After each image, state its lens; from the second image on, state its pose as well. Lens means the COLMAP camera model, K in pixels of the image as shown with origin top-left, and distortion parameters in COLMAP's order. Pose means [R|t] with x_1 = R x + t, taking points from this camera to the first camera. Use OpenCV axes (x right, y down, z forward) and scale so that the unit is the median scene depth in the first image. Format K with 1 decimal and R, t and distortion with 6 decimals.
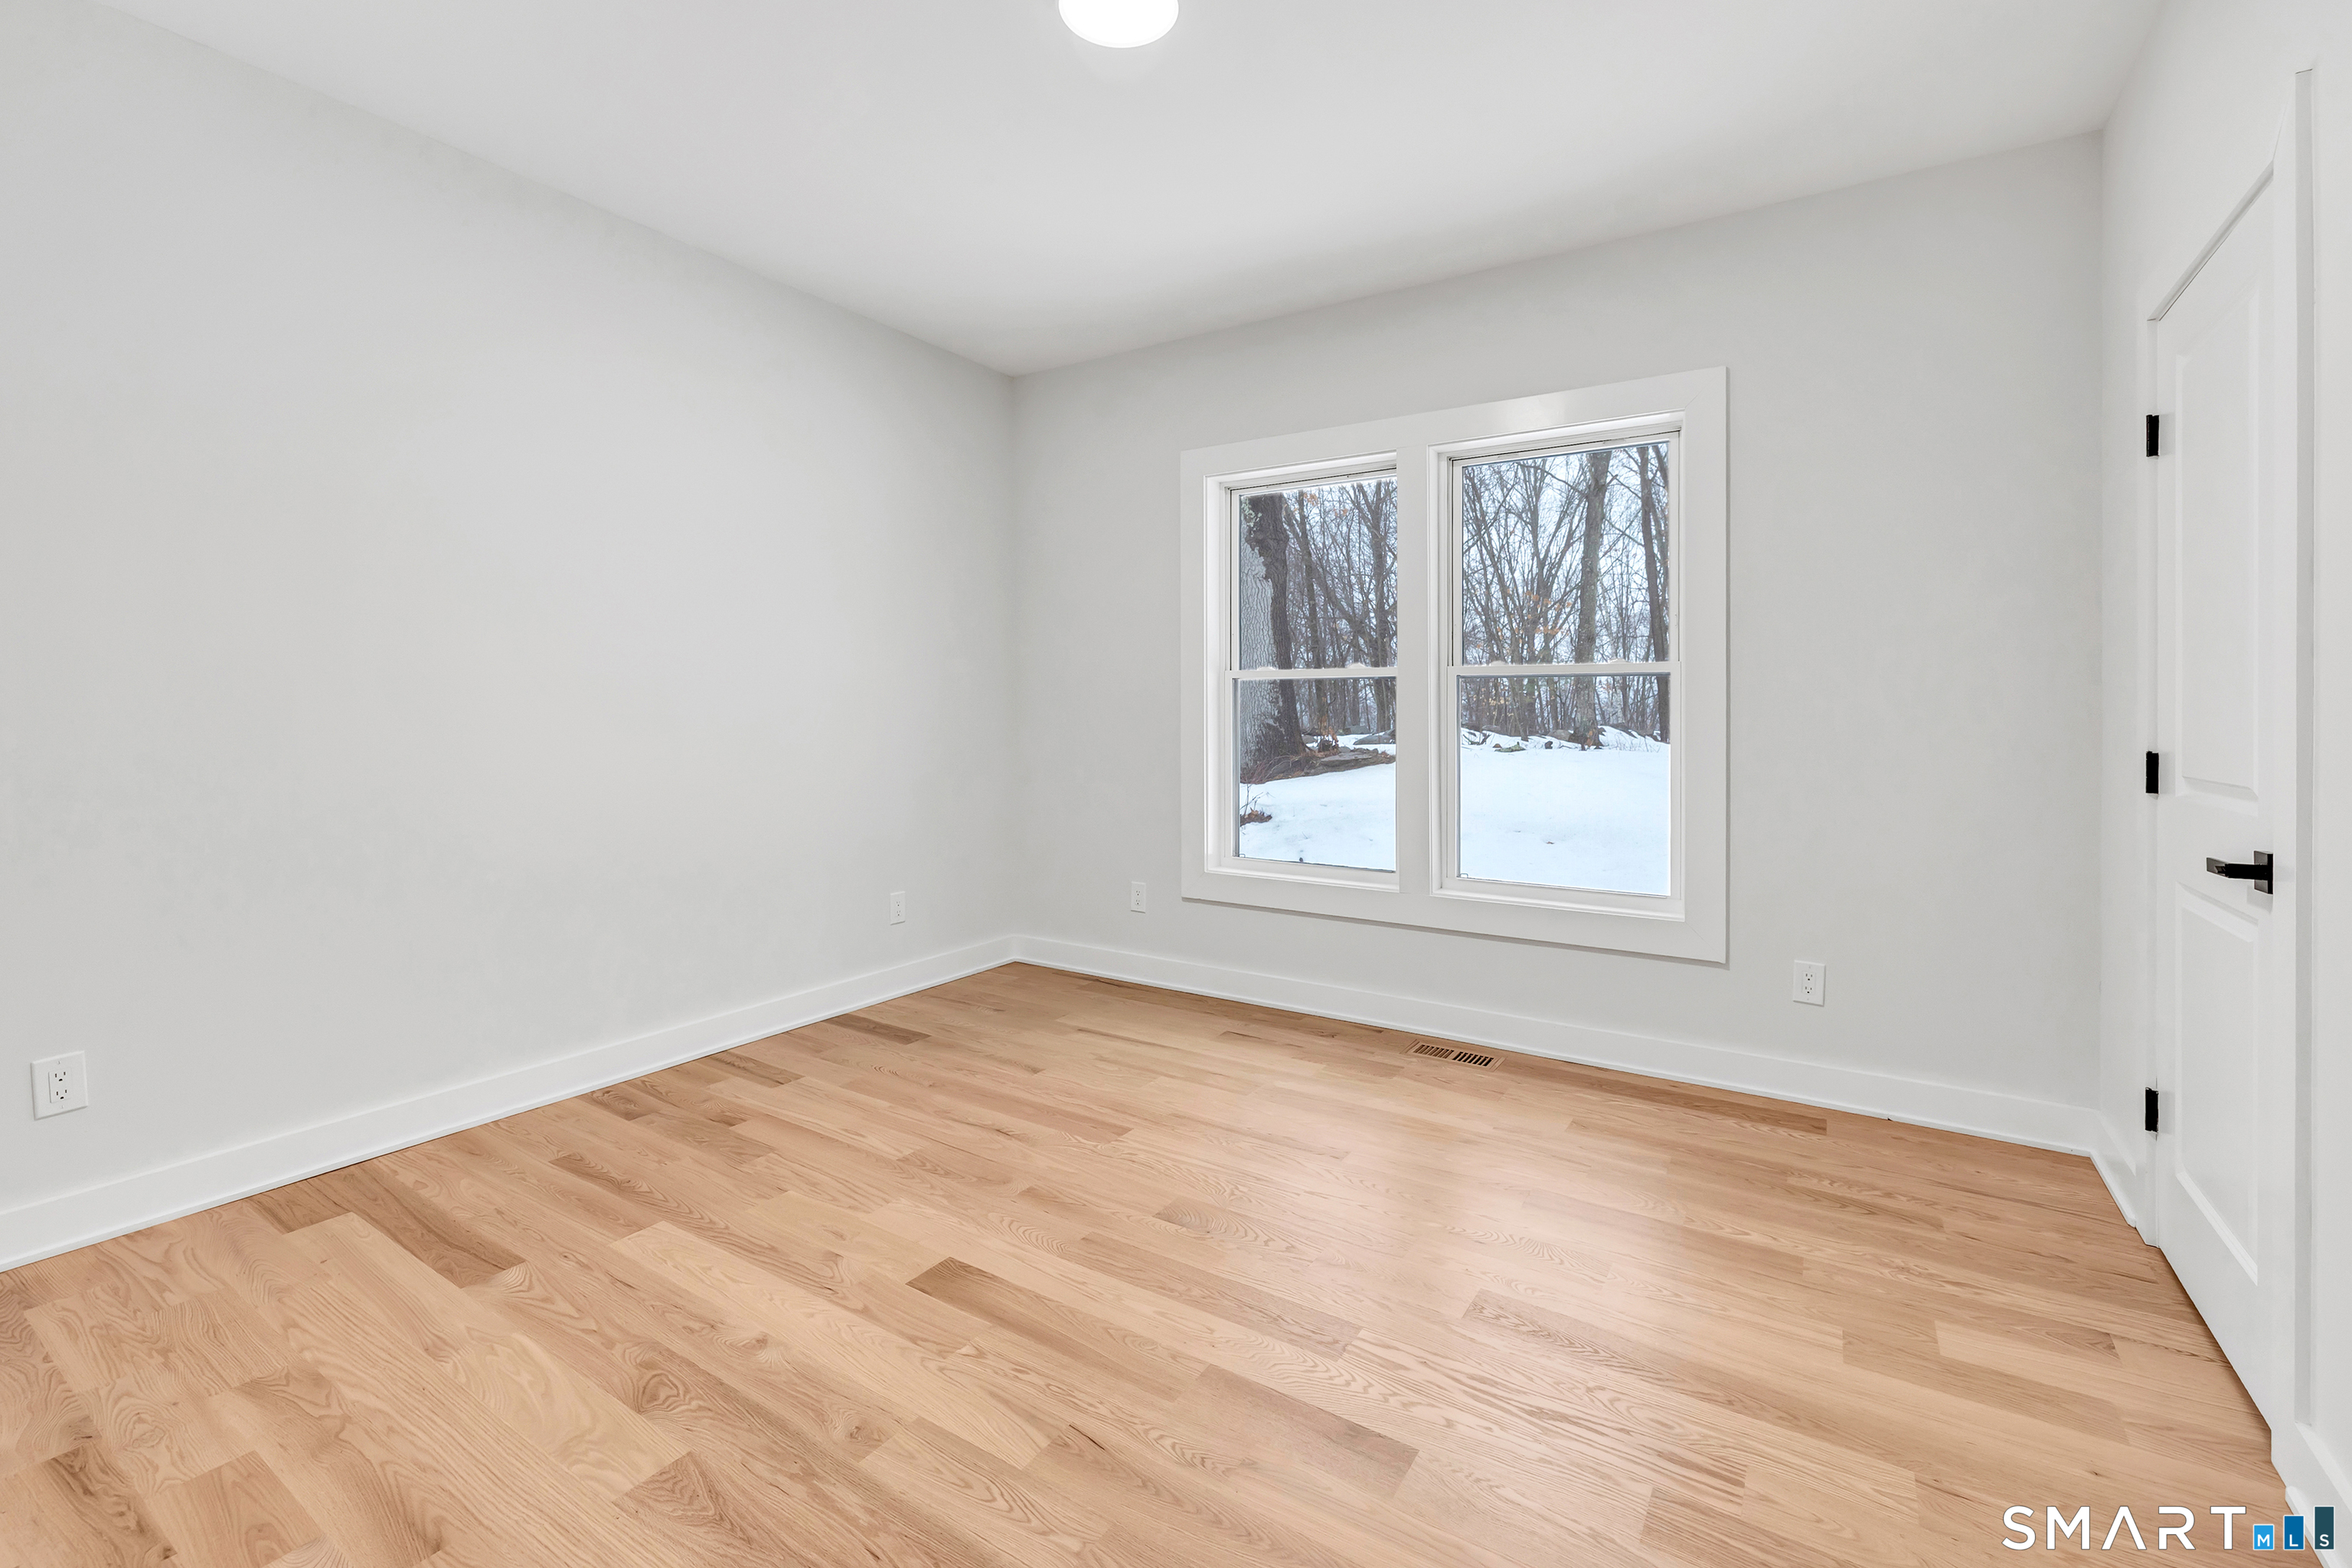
lens RADIAL K [[1049.0, 0, 1177.6], [0, 1049.0, 738.0], [0, 0, 1]] dist [0.000210, -0.000250]
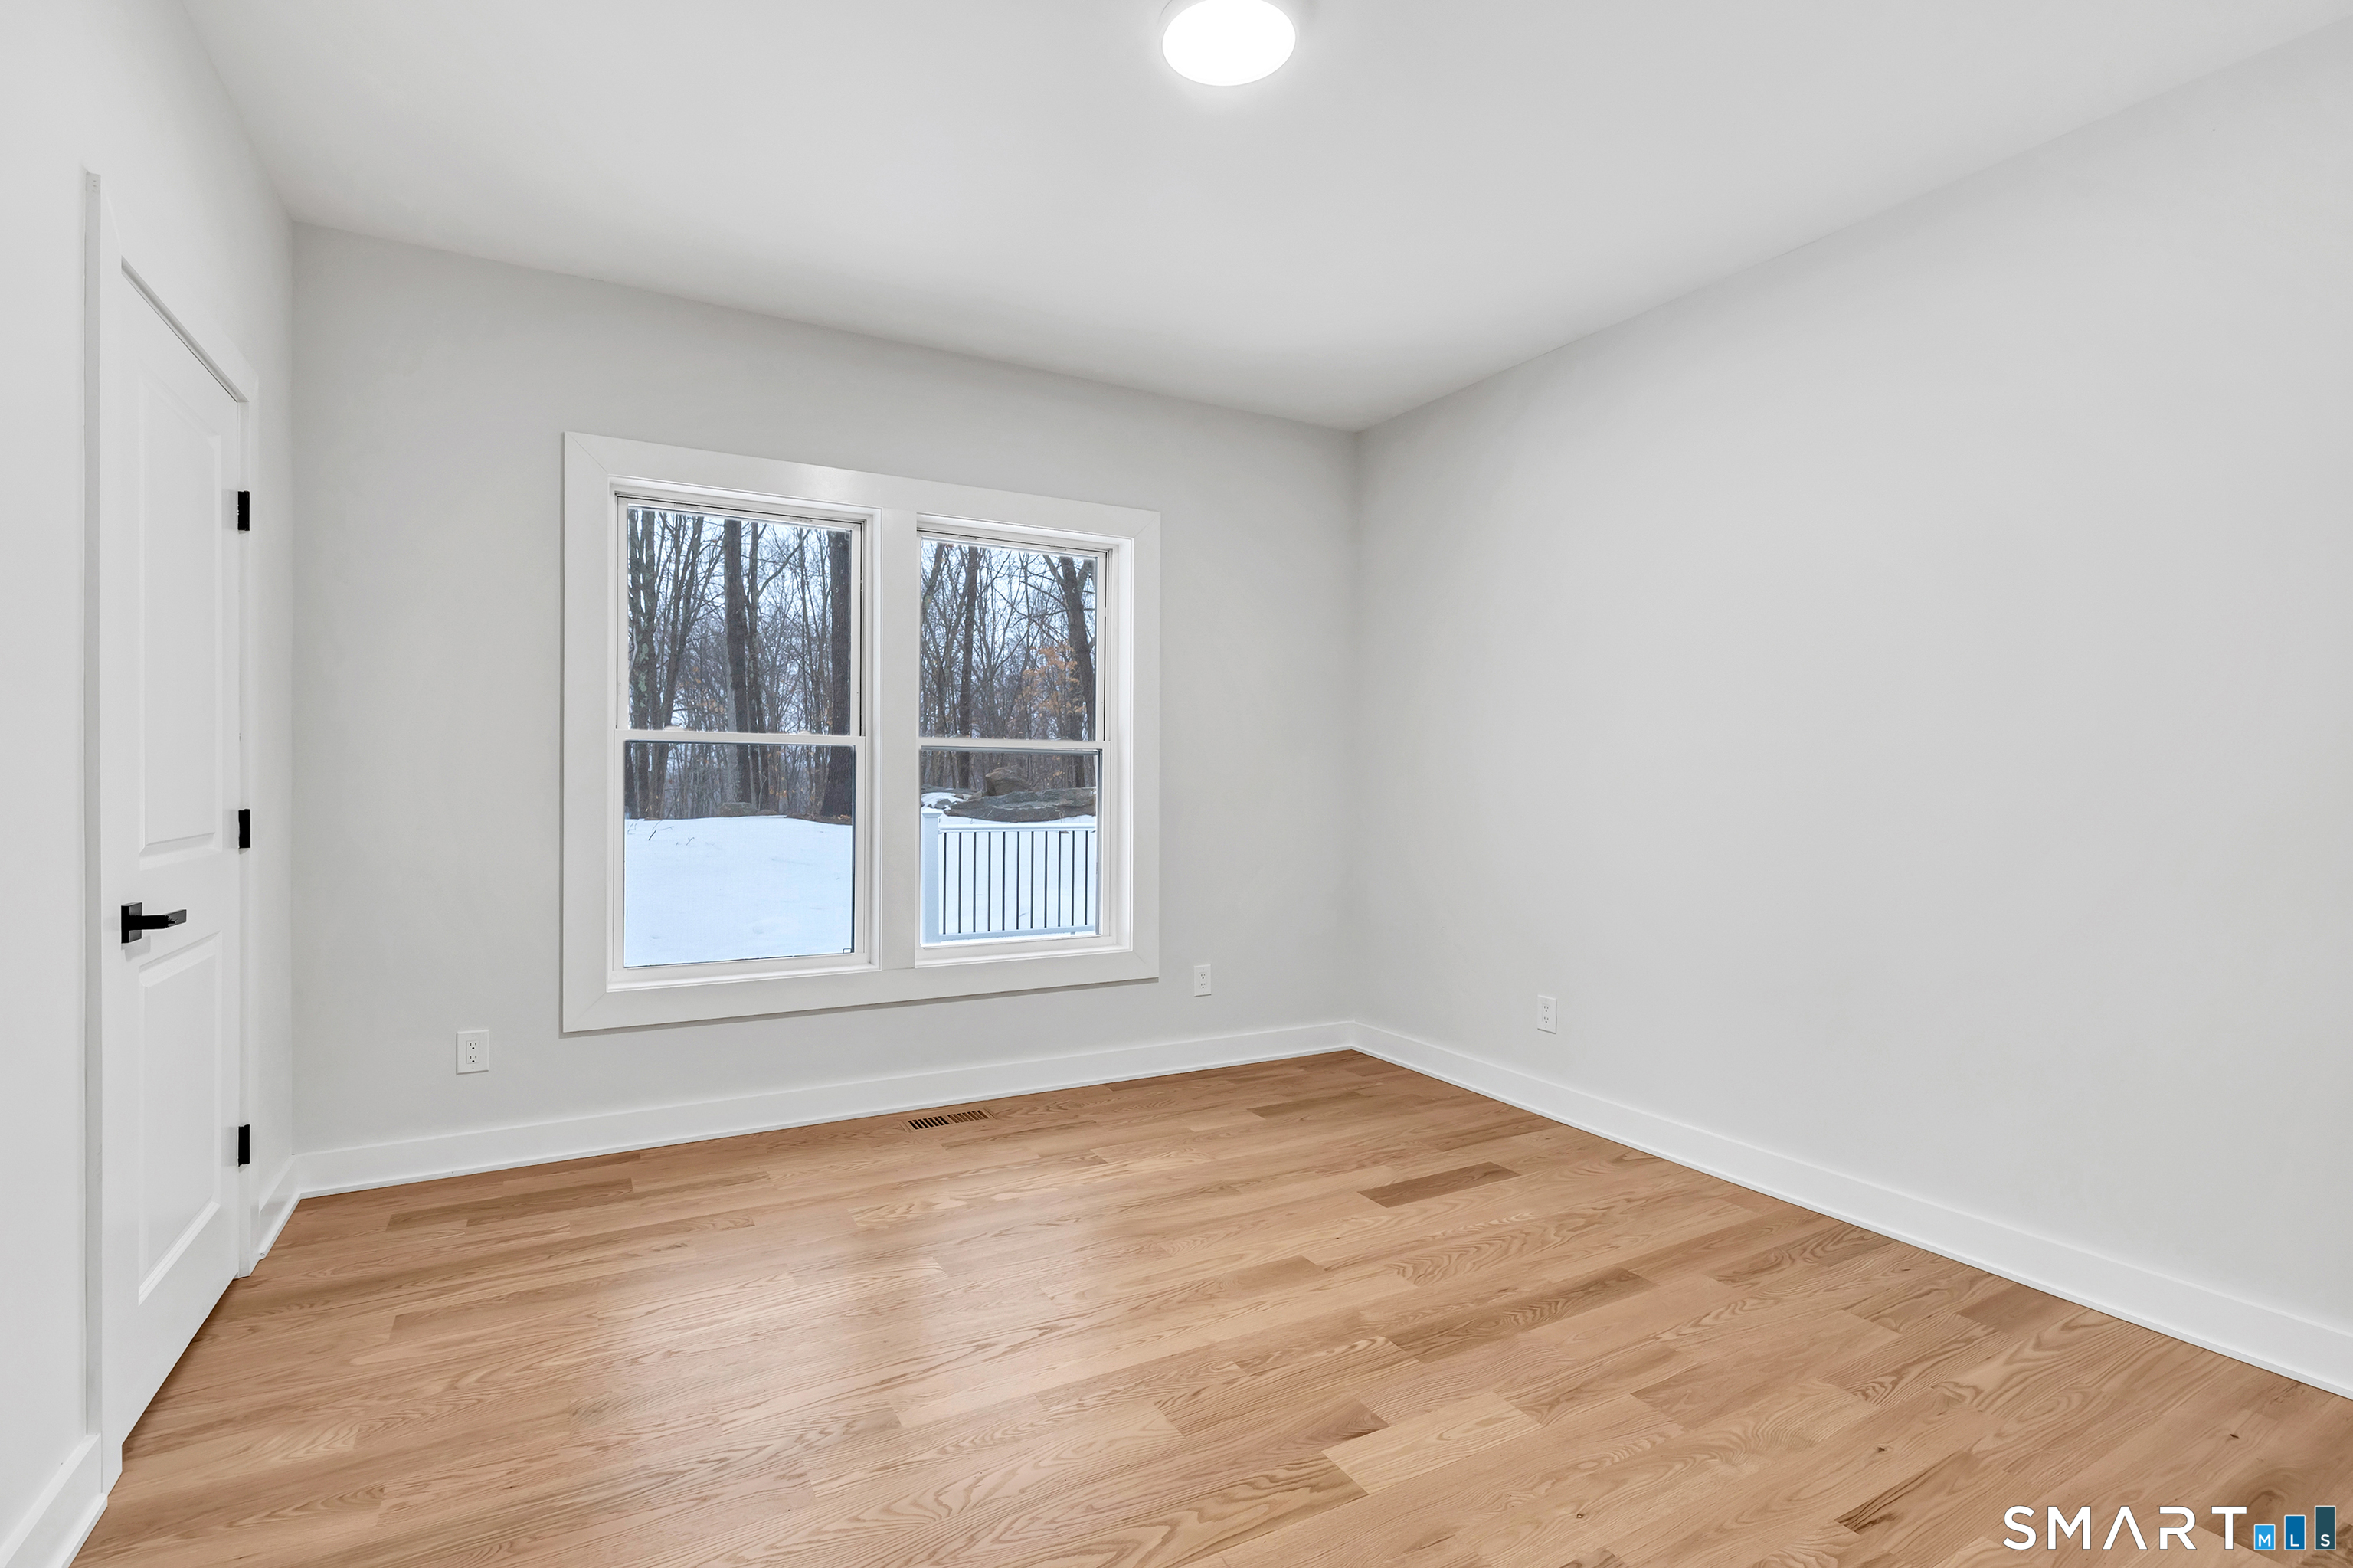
lens RADIAL K [[1016.4, 0, 1176.5], [0, 1016.4, 784.0], [0, 0, 1]] dist [-0.000329, -0.000051]
pose [[0.468780, -0.002018, 0.883313, -0.477256], [0.020913, 0.999742, -0.008815, -0.009431], [-0.883067, 0.022605, 0.468701, 0.328611]]
